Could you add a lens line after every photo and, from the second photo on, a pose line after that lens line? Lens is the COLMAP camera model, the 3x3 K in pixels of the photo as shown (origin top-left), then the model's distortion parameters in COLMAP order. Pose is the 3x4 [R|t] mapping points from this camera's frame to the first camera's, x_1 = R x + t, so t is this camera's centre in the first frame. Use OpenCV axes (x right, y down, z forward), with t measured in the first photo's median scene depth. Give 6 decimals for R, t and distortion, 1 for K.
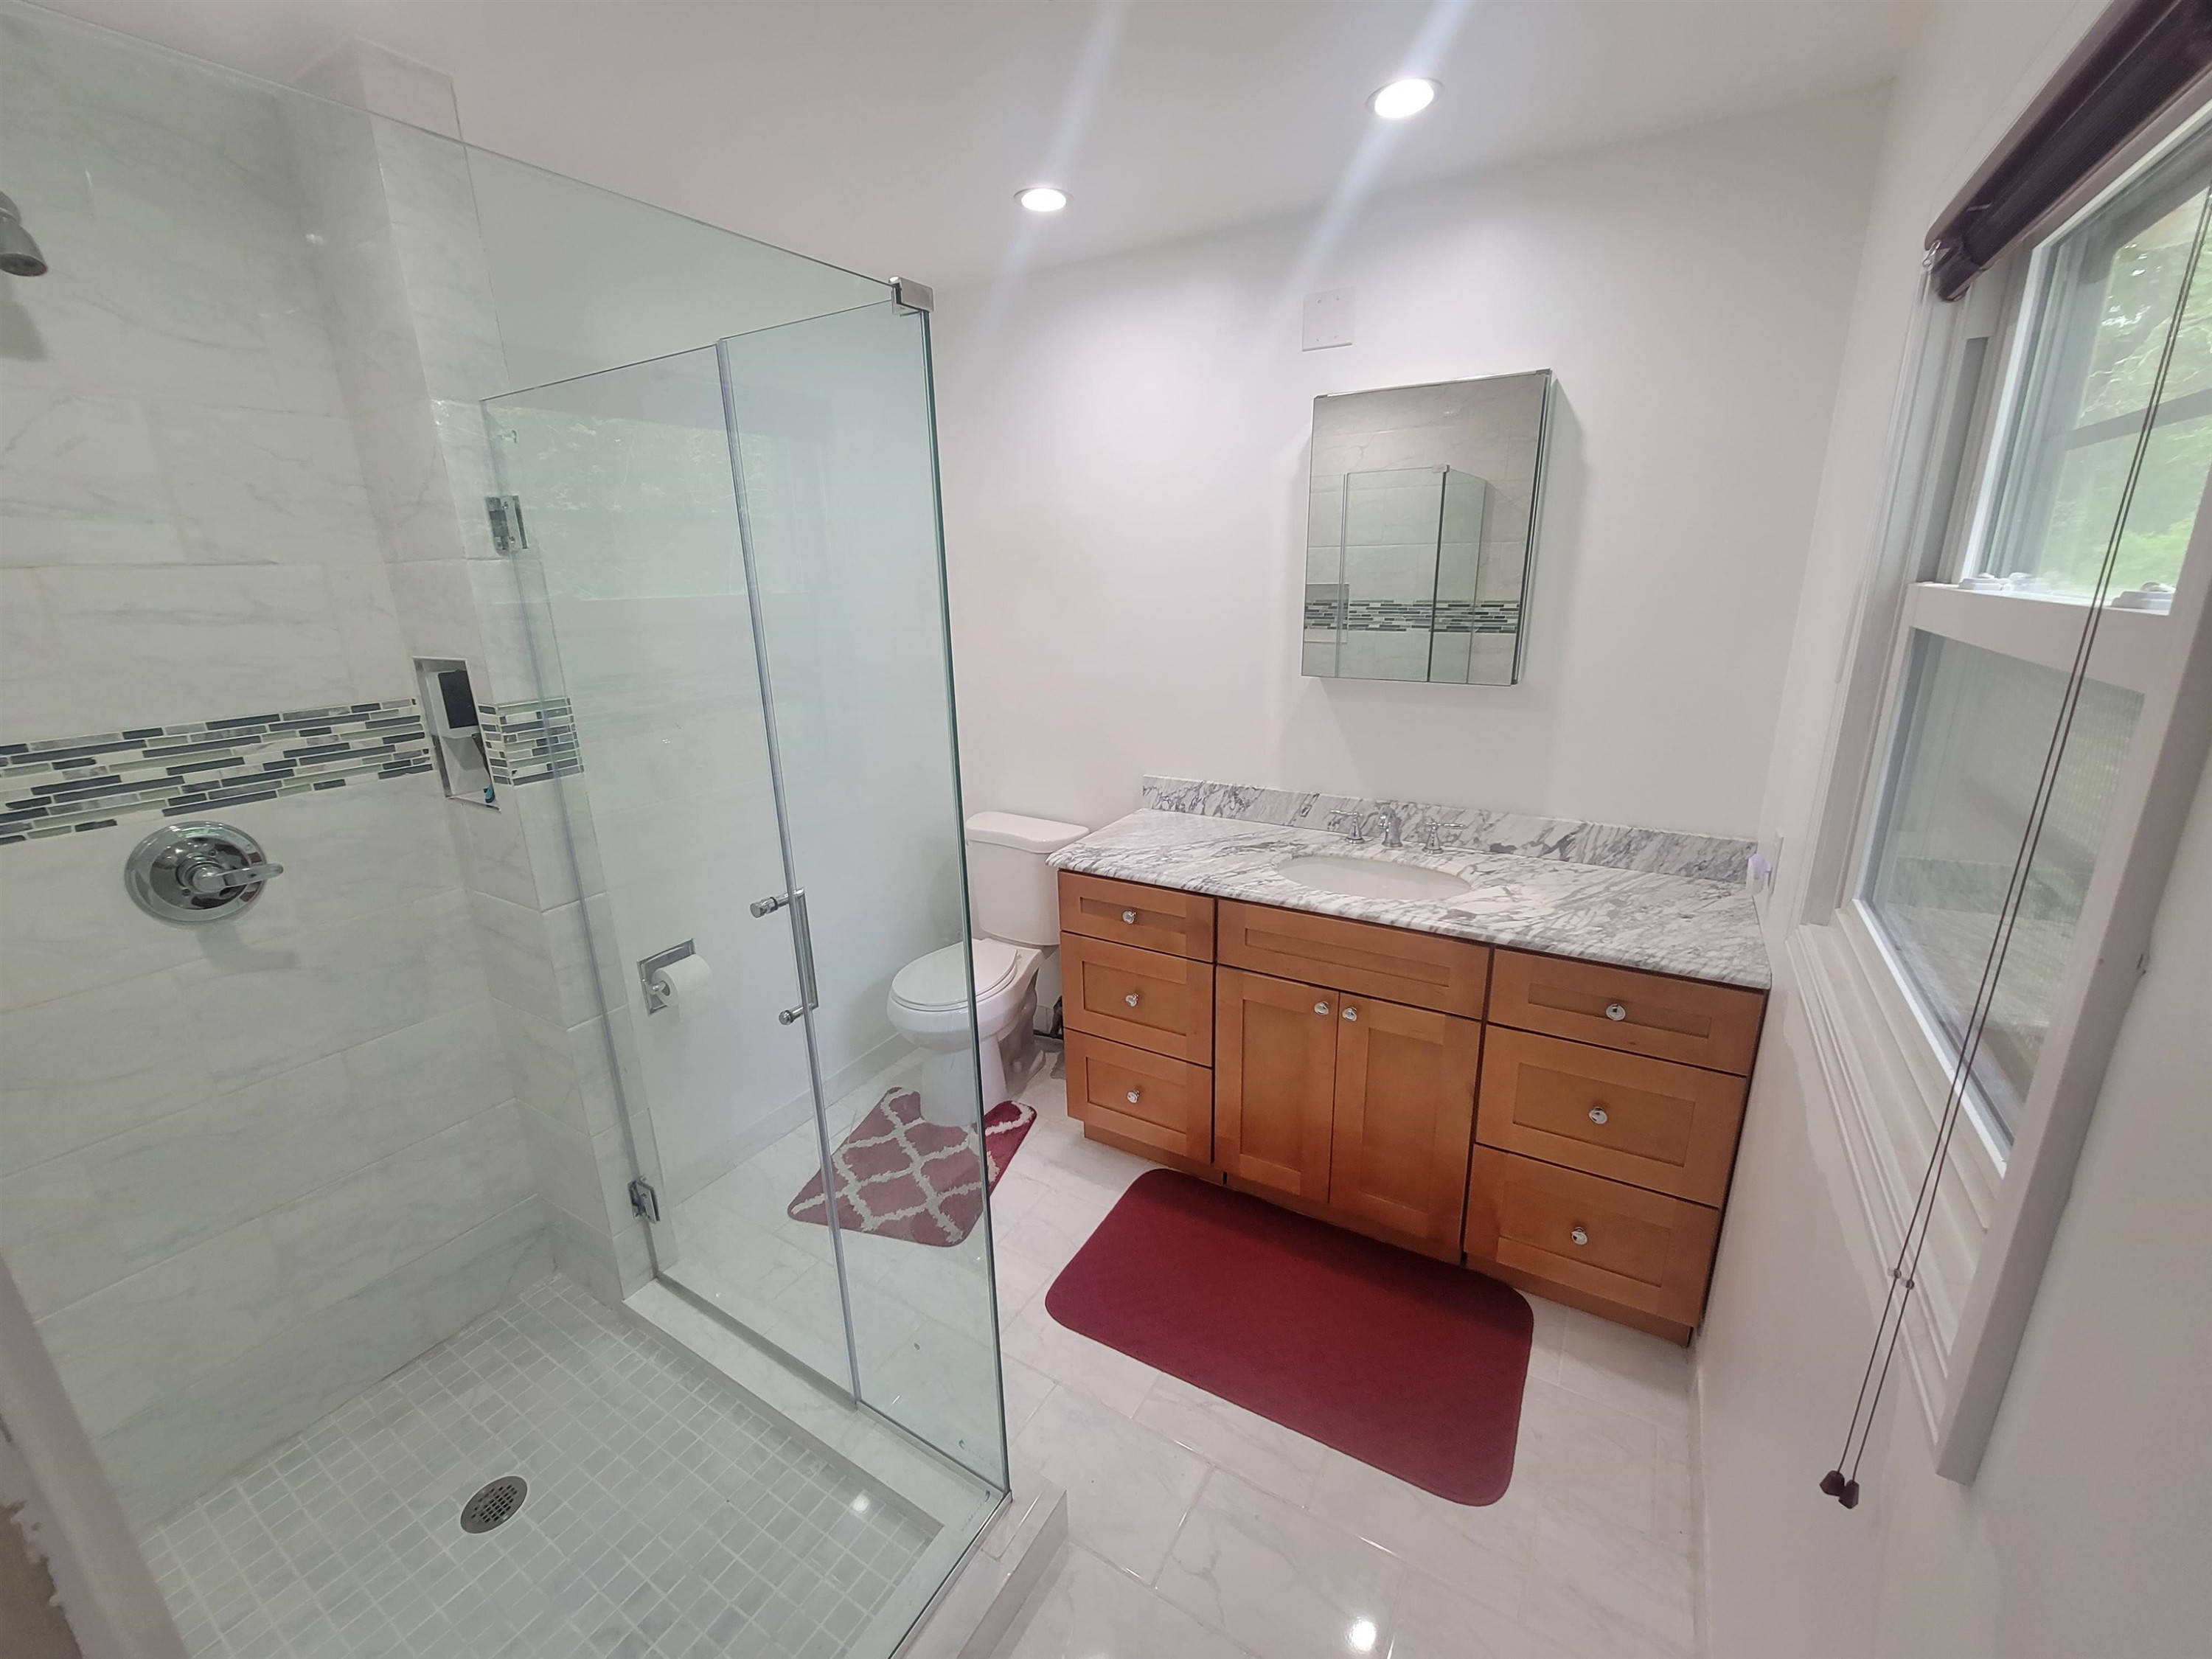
lens RADIAL K [[872.4, 0, 1106.0], [0, 872.4, 829.5], [0, 0, 1]] dist [0.000520, 0.000075]
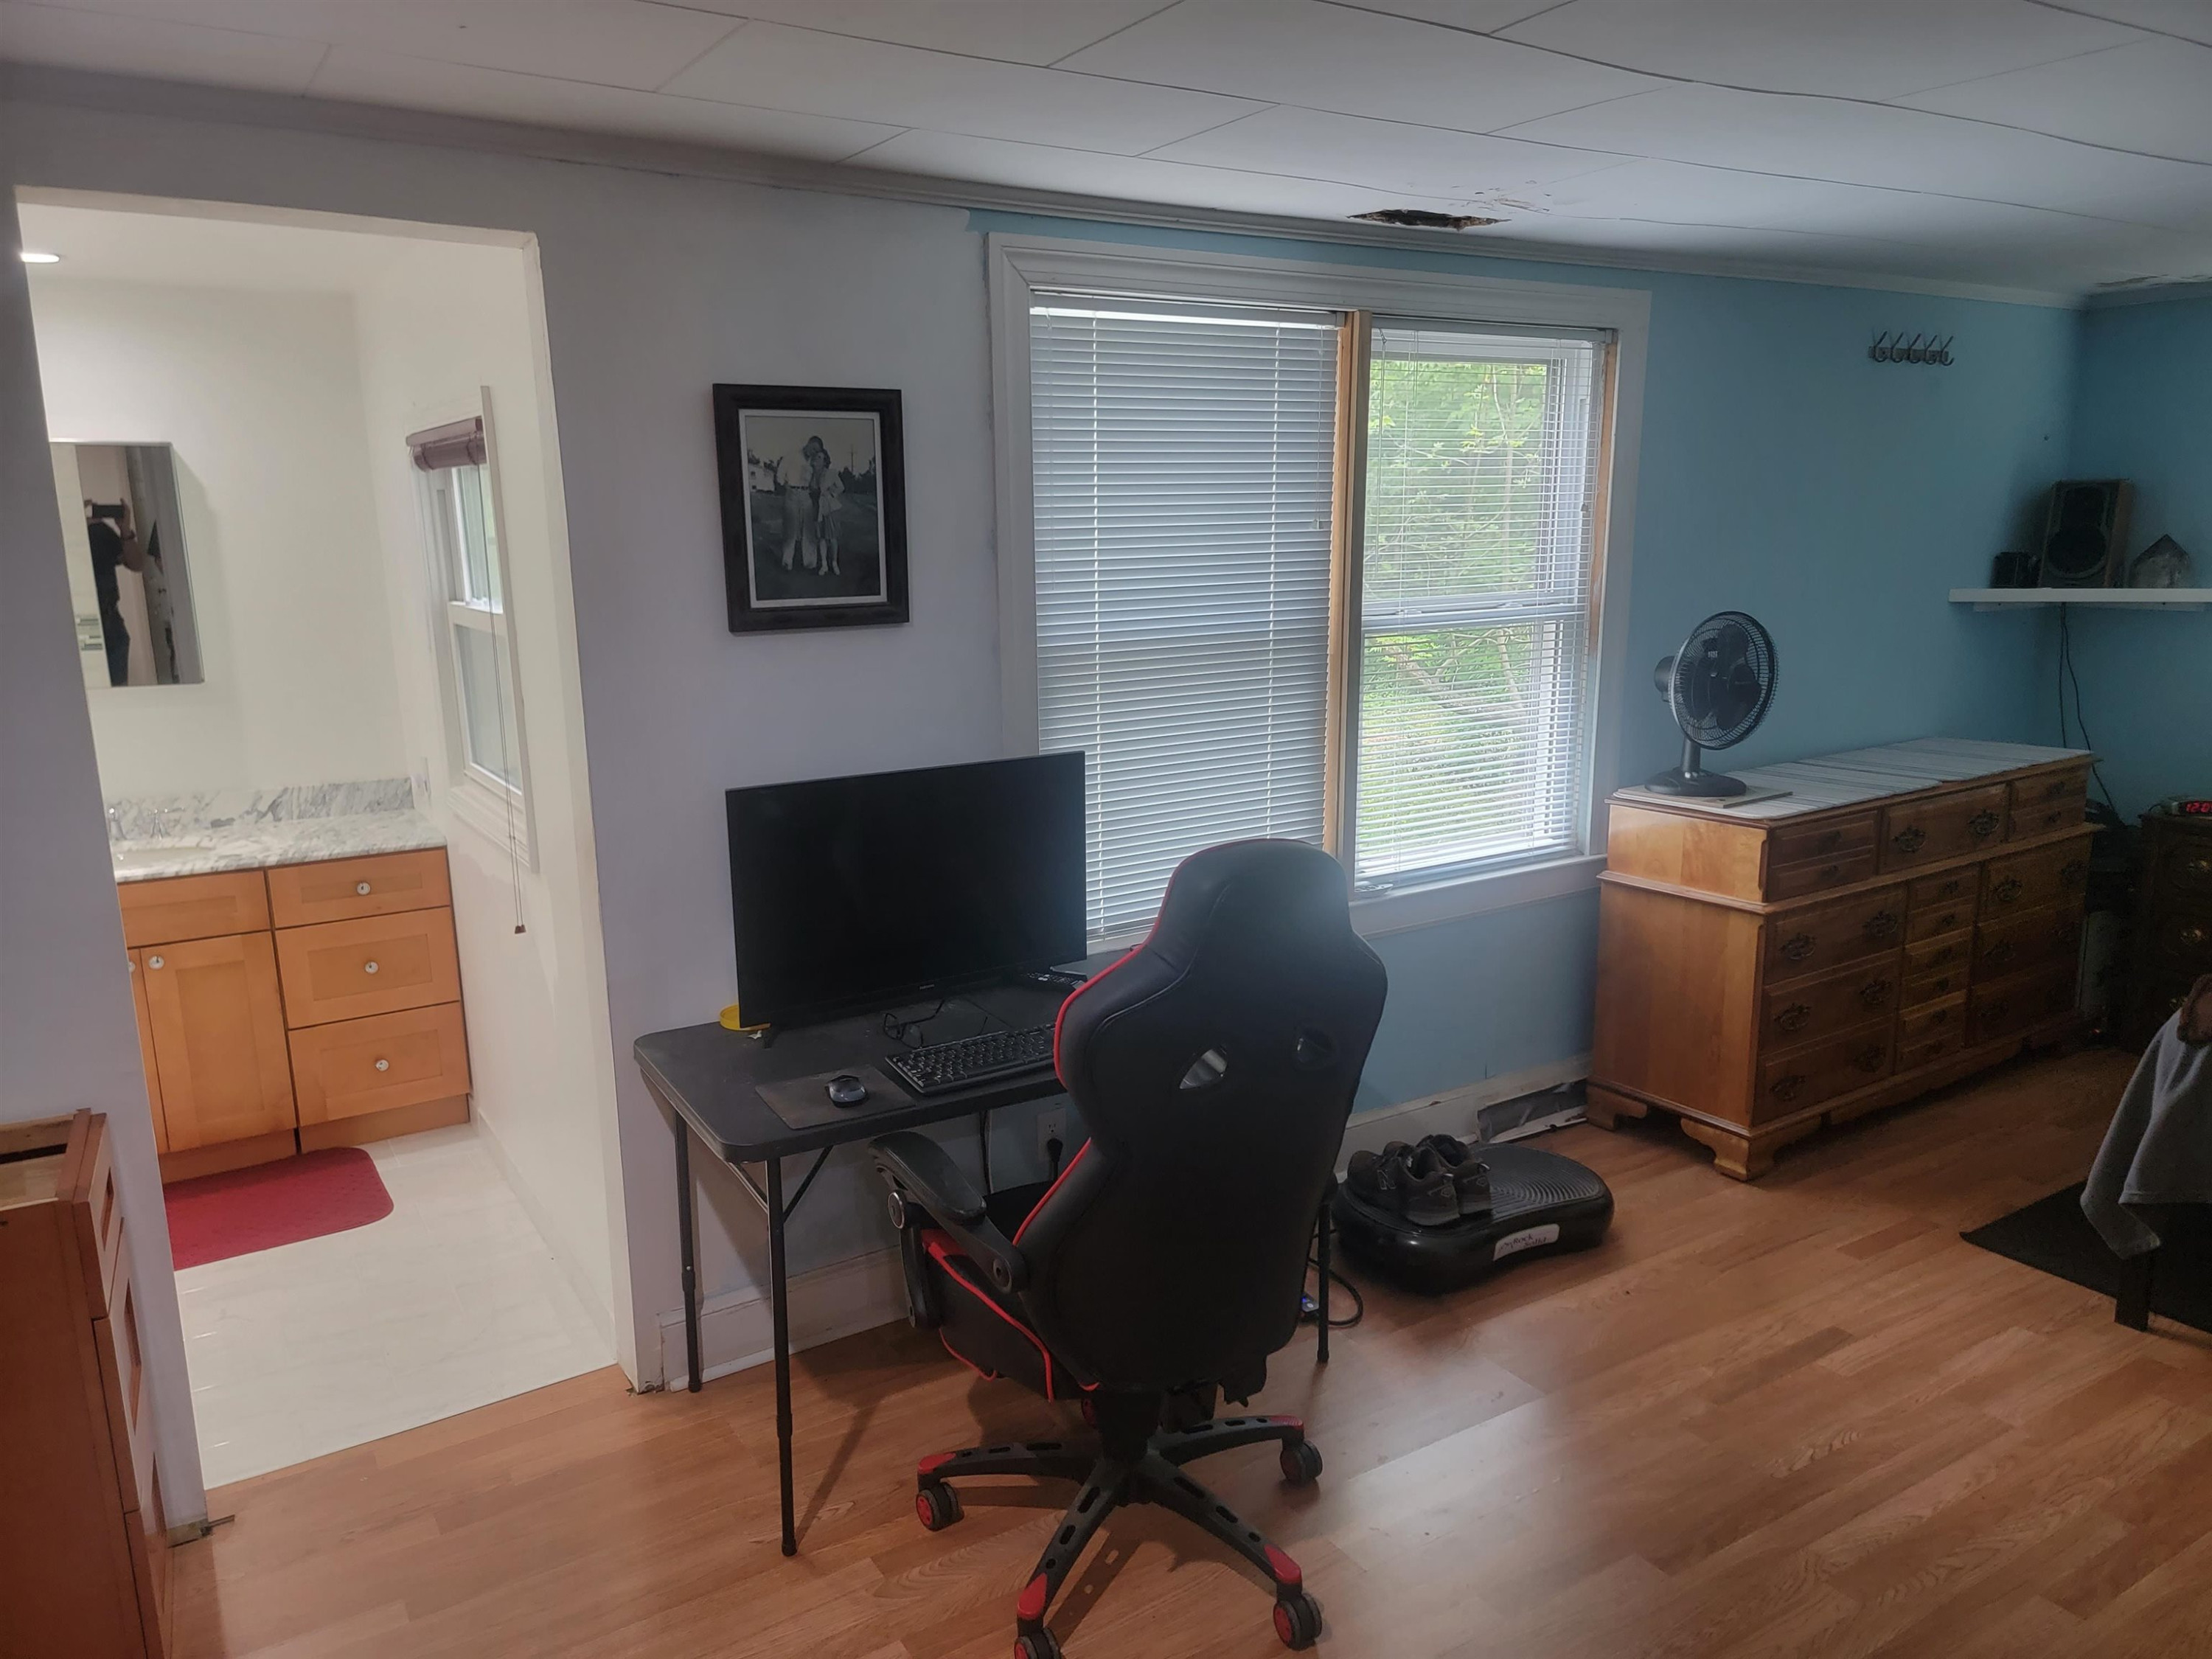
lens RADIAL K [[1572.2, 0, 1127.1], [0, 1572.2, 837.5], [0, 0, 1]] dist [0.078117, -0.058590]
pose [[0.431594, -0.157508, 0.888210, -1.058802], [0.255170, 0.965740, 0.047265, 0.283457], [-0.865225, 0.206245, 0.456999, -1.163403]]
